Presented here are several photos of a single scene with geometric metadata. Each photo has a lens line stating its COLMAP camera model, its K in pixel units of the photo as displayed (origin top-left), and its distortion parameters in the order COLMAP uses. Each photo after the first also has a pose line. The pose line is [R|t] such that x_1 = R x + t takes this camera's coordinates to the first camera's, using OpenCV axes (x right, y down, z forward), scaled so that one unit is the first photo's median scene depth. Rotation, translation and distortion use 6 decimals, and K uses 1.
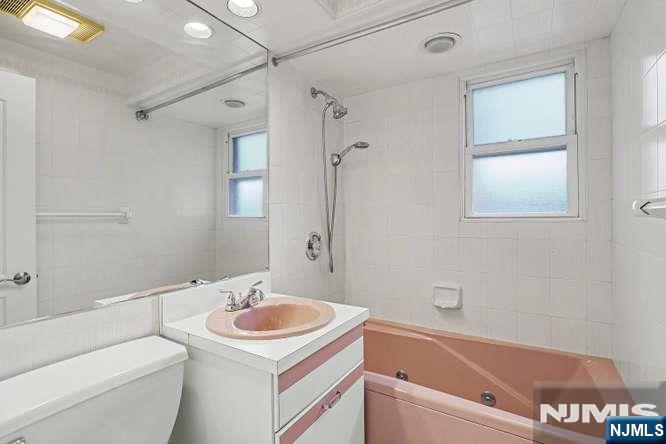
lens RADIAL K [[320.7, 0, 331.3], [0, 320.7, 219.1], [0, 0, 1]] dist [-0.004390, 0.000844]
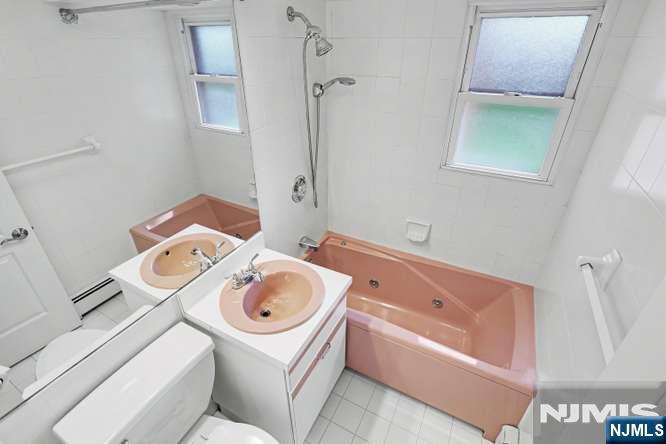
lens RADIAL K [[320.7, 0, 331.7], [0, 320.7, 219.5], [0, 0, 1]] dist [-0.004390, 0.000844]
pose [[0.997476, -0.028105, 0.065209, -0.018959], [-0.007287, 0.872972, 0.487717, -0.334341], [-0.070633, -0.486961, 0.870563, 0.039682]]
